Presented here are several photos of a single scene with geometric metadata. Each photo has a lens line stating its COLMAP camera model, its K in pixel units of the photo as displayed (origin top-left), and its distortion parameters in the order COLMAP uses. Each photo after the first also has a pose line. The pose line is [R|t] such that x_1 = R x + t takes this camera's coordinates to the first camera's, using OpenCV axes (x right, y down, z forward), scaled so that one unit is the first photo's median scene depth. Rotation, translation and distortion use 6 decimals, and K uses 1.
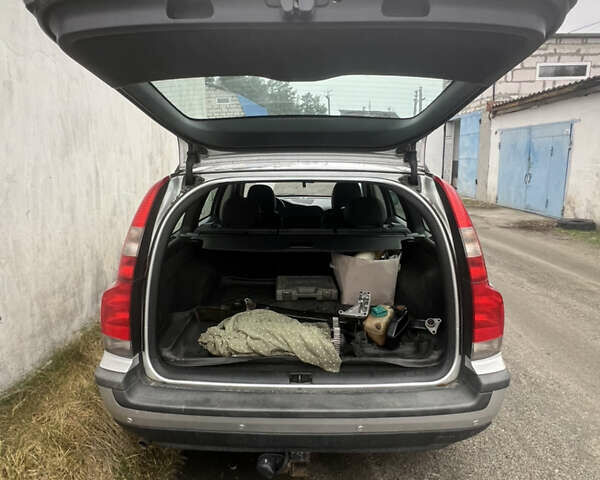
lens RADIAL K [[380.3, 0, 288.1], [0, 380.3, 240.5], [0, 0, 1]] dist [-0.001583, 0.000999]
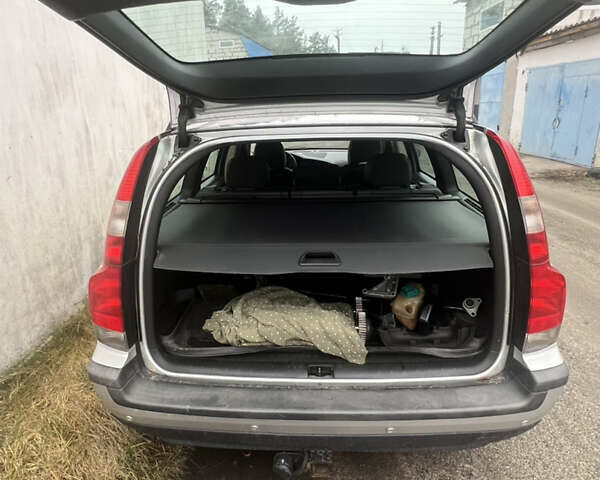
lens RADIAL K [[380.3, 0, 288.1], [0, 380.3, 240.5], [0, 0, 1]] dist [-0.001583, 0.000999]
pose [[0.999603, -0.013101, -0.024933, -0.014652], [0.016177, 0.991708, 0.127486, -0.043986], [0.023056, -0.127839, 0.991527, 0.156666]]
